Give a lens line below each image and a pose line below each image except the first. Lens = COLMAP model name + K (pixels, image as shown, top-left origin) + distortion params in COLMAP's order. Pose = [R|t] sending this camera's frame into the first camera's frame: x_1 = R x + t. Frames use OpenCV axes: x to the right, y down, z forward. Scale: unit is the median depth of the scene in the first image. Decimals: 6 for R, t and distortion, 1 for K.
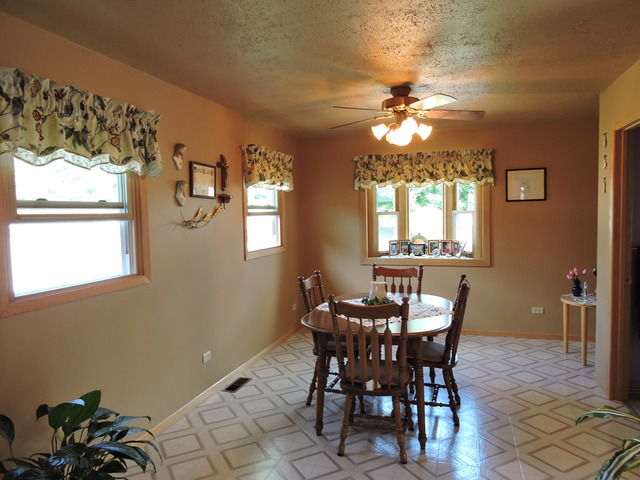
lens RADIAL K [[455.4, 0, 320.0], [0, 455.4, 240.0], [0, 0, 1]] dist [-0.003440, -0.000702]
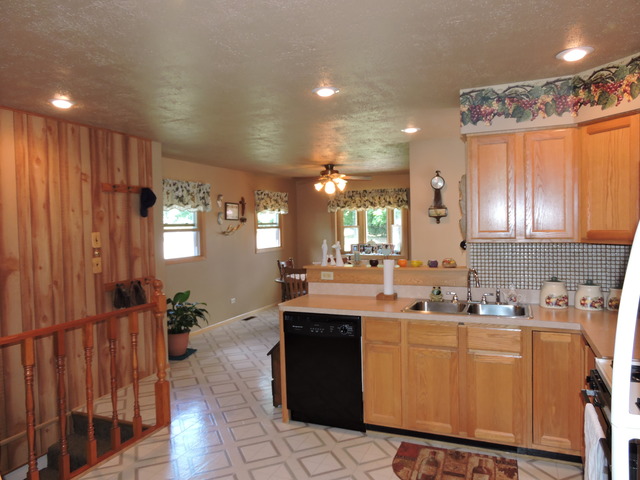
lens RADIAL K [[455.4, 0, 320.0], [0, 455.4, 240.0], [0, 0, 1]] dist [-0.003440, -0.000702]
pose [[0.995273, 0.001917, -0.097095, 0.301491], [-0.004167, 0.999727, -0.022976, 0.035931], [0.097024, 0.023272, 0.995010, -0.882812]]
